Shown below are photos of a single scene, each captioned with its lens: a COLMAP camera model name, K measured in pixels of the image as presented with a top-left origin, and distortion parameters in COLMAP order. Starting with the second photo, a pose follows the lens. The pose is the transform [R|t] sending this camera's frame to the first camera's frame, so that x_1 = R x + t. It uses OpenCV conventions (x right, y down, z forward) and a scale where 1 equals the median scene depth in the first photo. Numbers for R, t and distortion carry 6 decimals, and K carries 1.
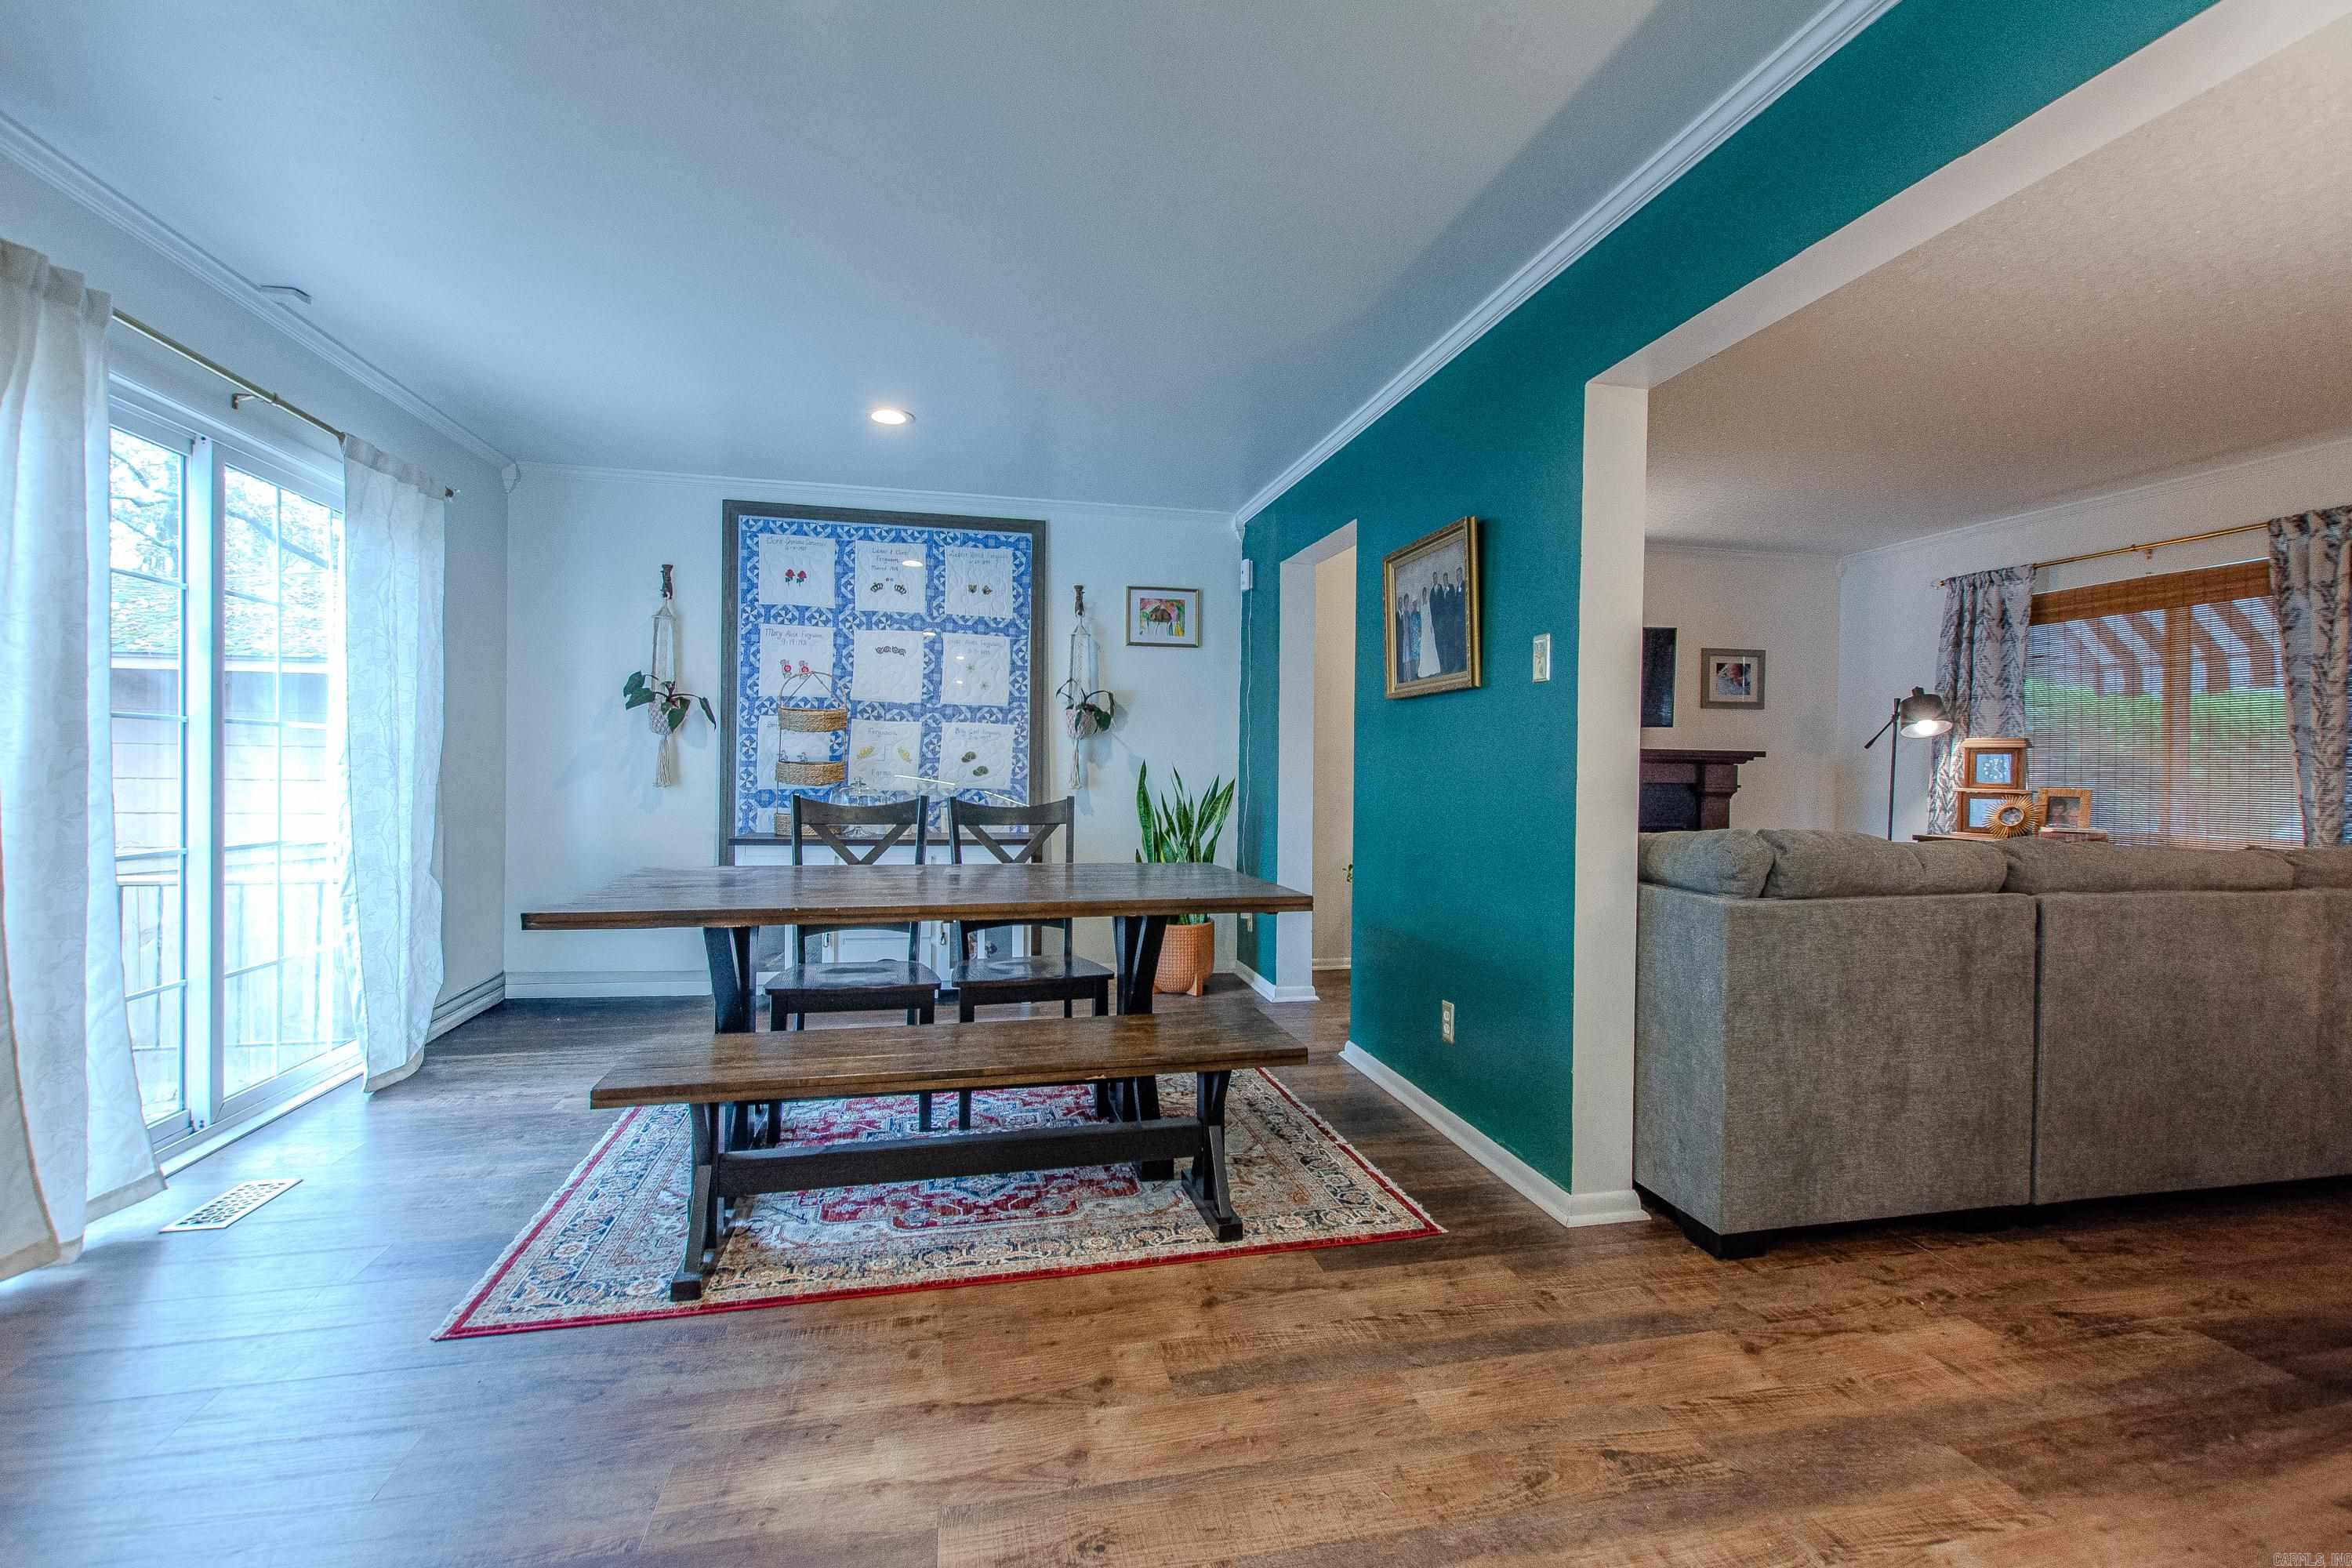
lens RADIAL K [[1015.3, 0, 1186.3], [0, 1015.3, 778.5], [0, 0, 1]] dist [0.007417, -0.003914]
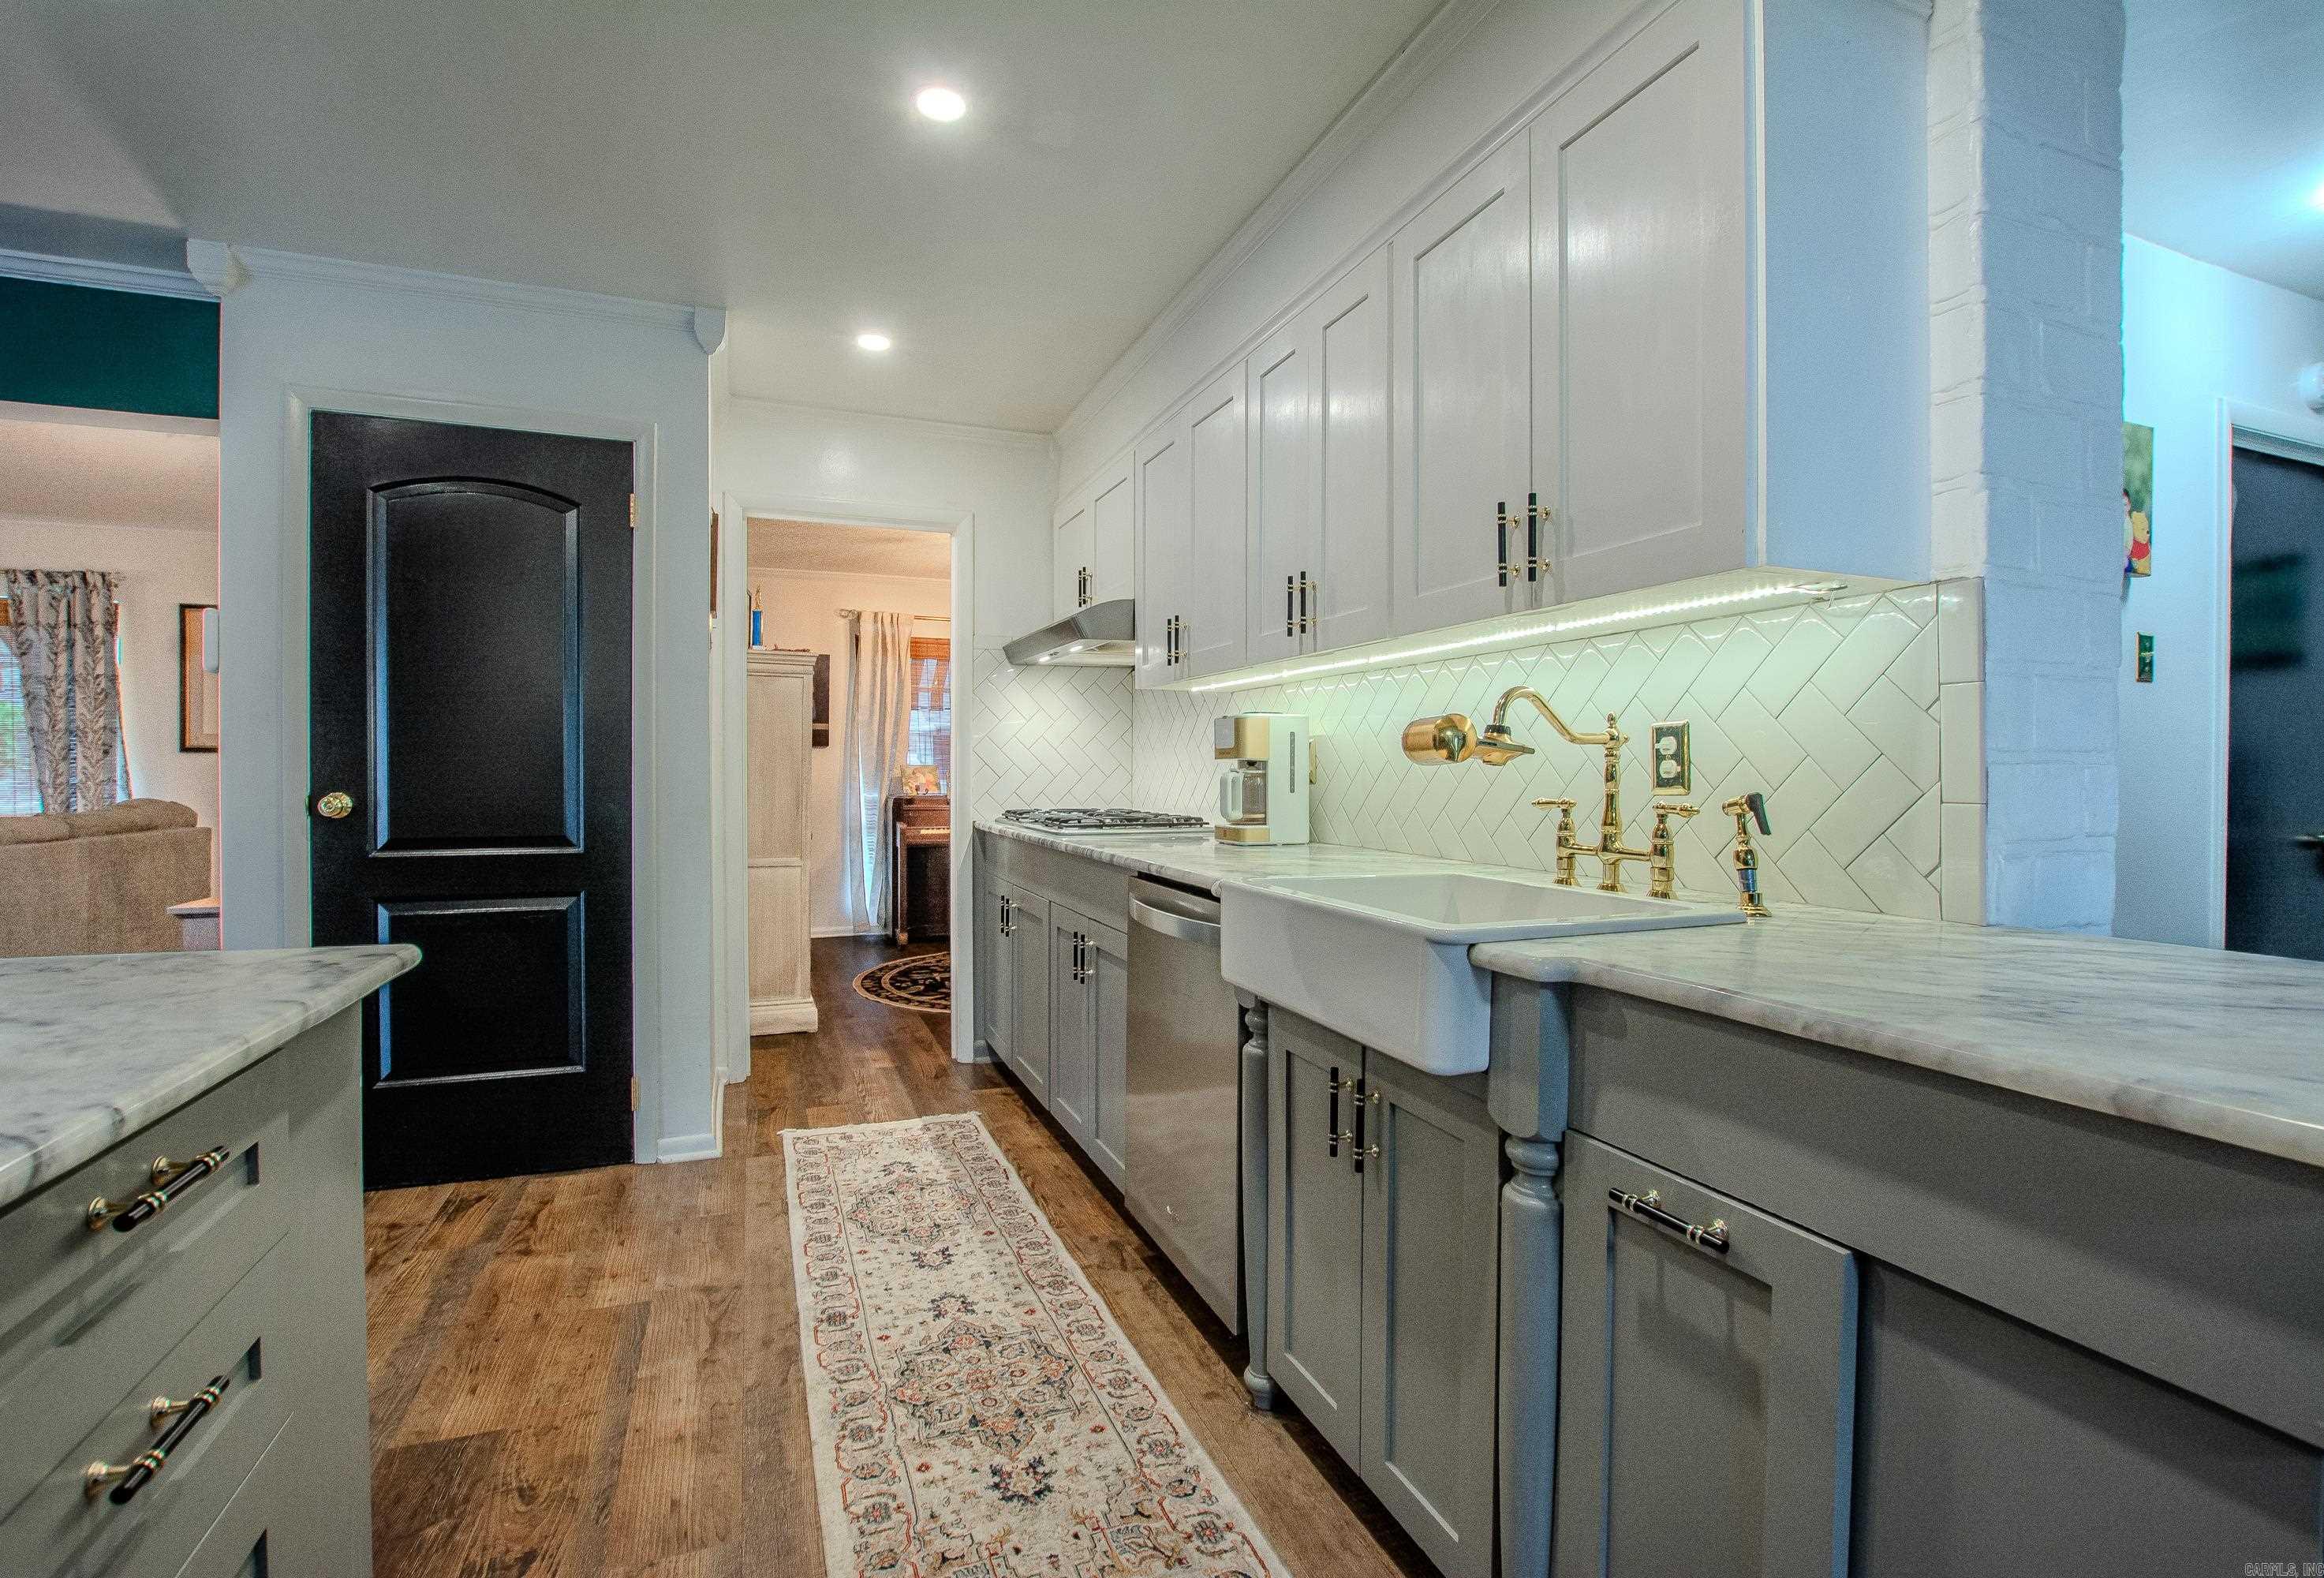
lens RADIAL K [[1043.3, 0, 1150.0], [0, 1043.3, 786.8], [0, 0, 1]] dist [-0.033981, 0.005112]
pose [[-0.140775, -0.028544, 0.989630, -0.372523], [0.004939, 0.999552, 0.029532, -0.004666], [-0.990029, 0.009045, -0.140571, -0.233149]]
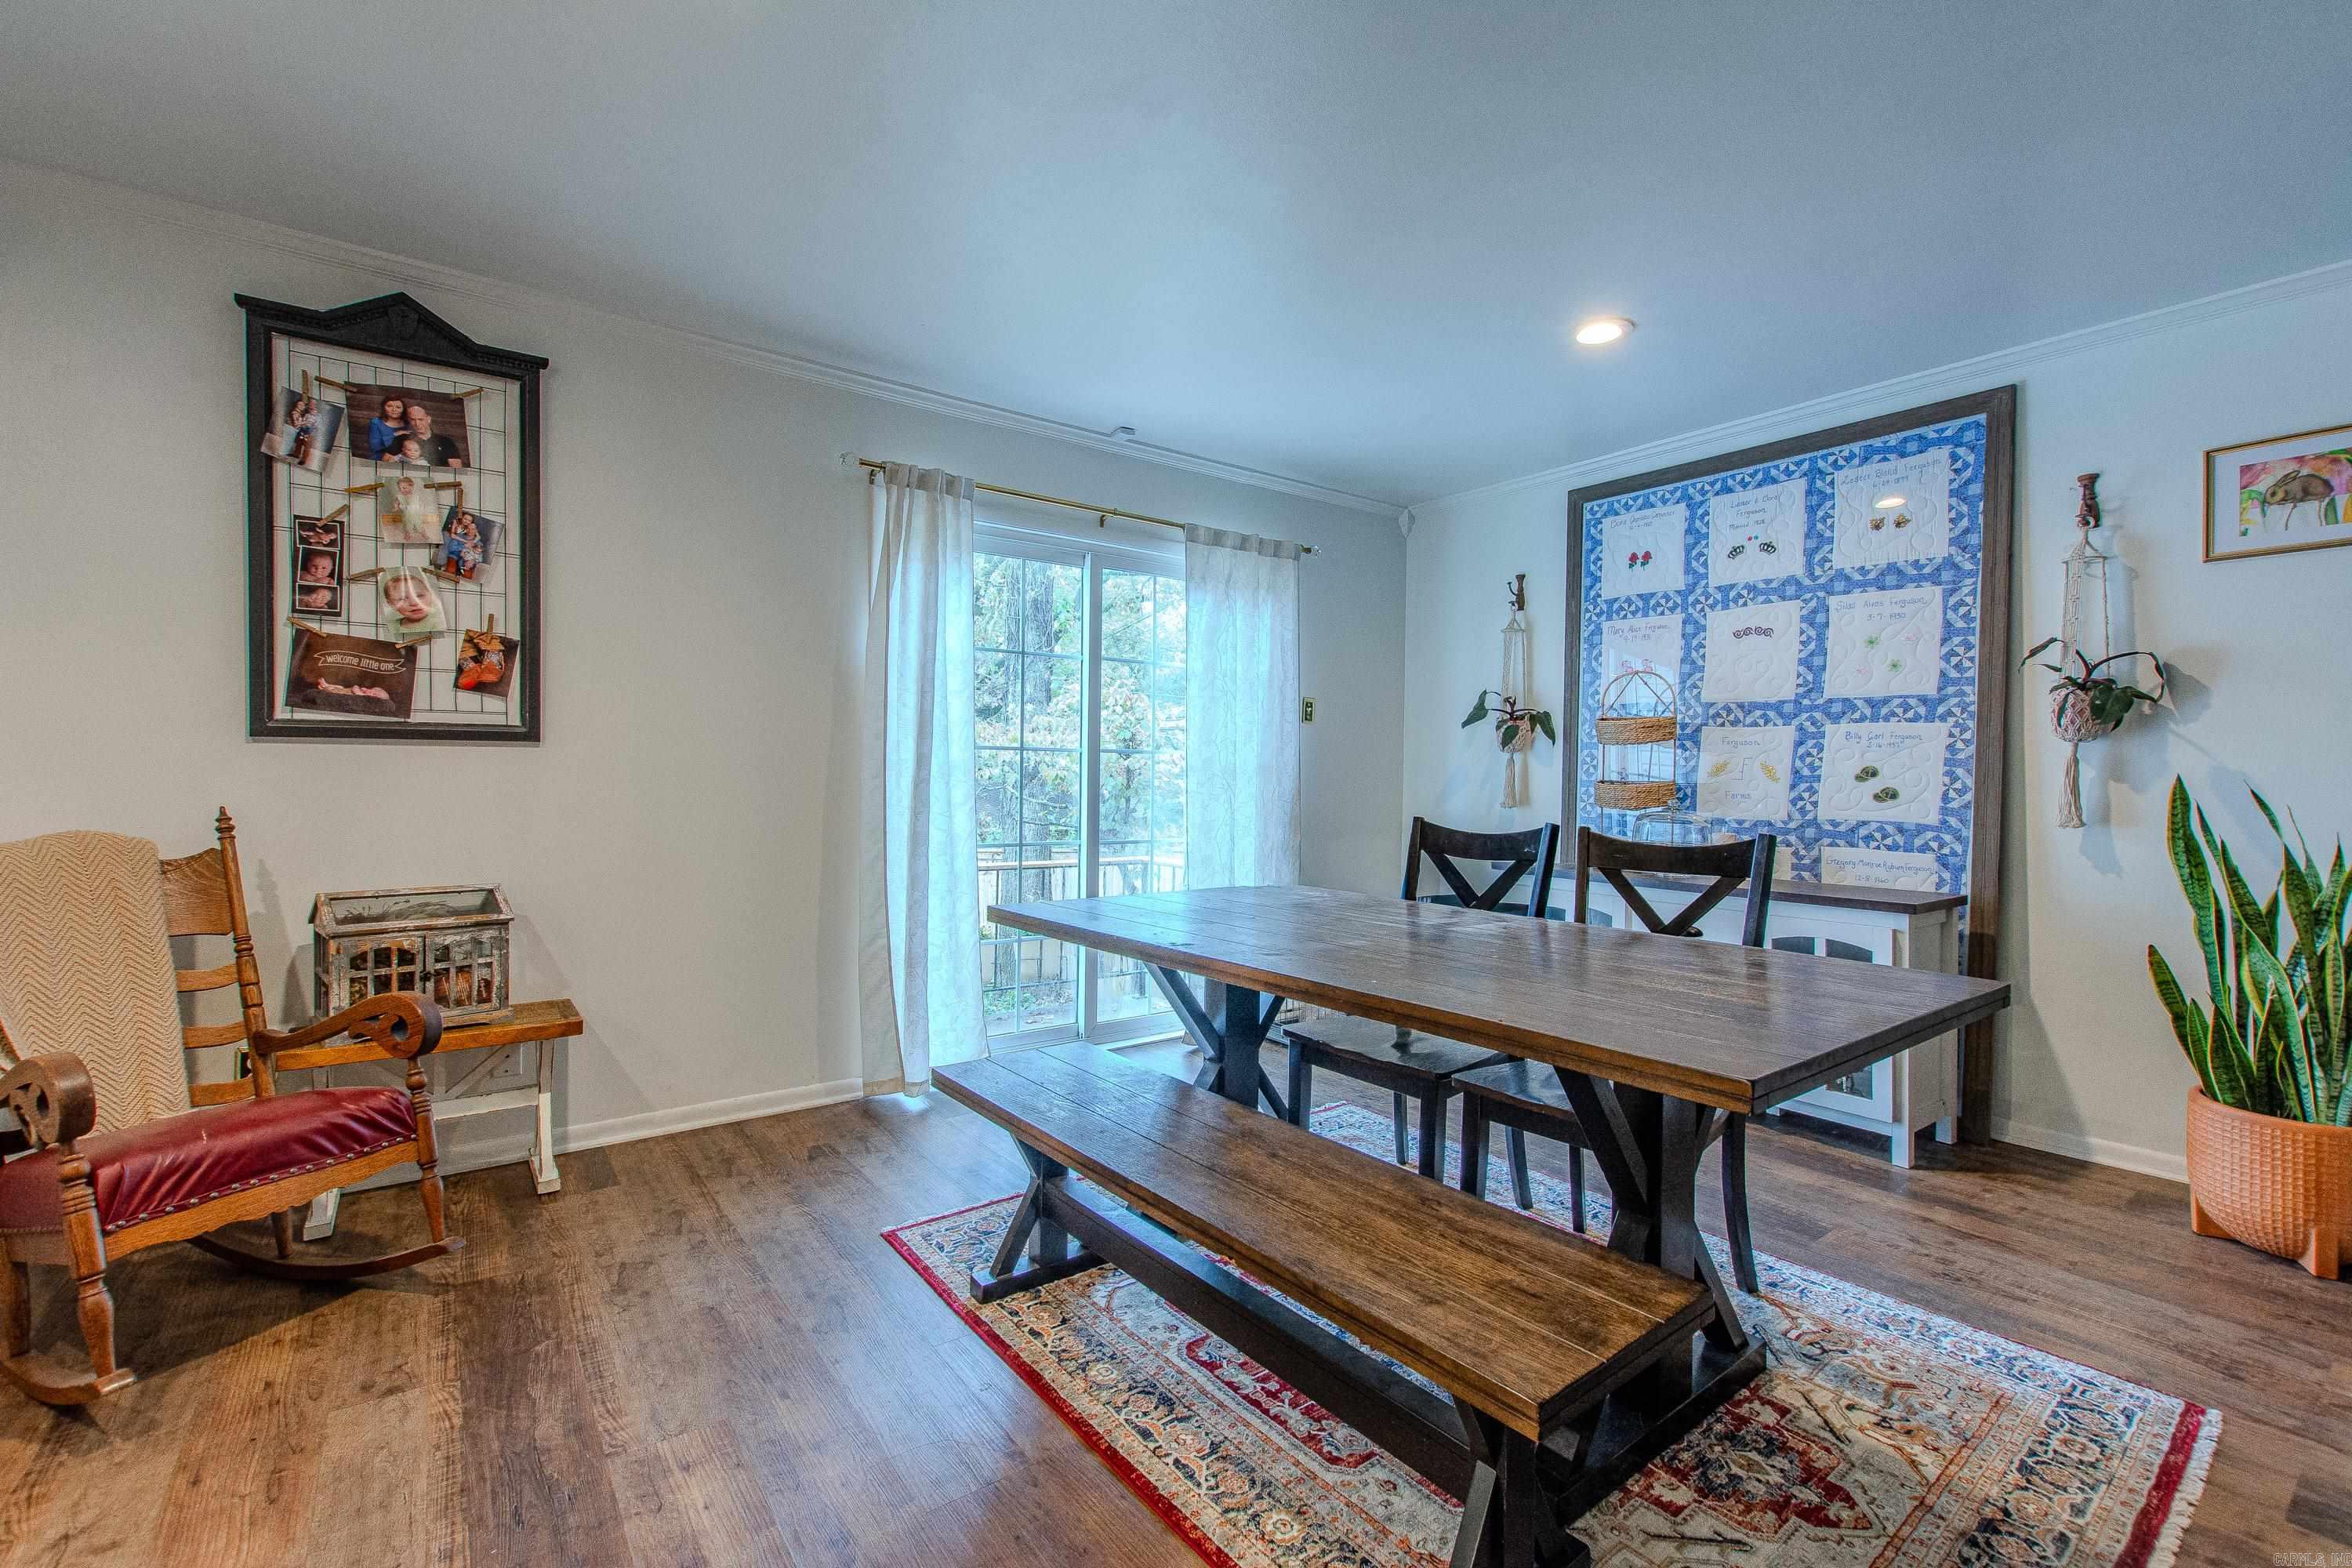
lens RADIAL K [[1015.3, 0, 1188.4], [0, 1015.3, 781.1], [0, 0, 1]] dist [0.007417, -0.003914]
pose [[0.407534, -0.002228, -0.913187, 0.233782], [-0.017474, 0.999795, -0.010238, -0.001929], [0.913023, 0.020129, 0.407411, 0.334600]]
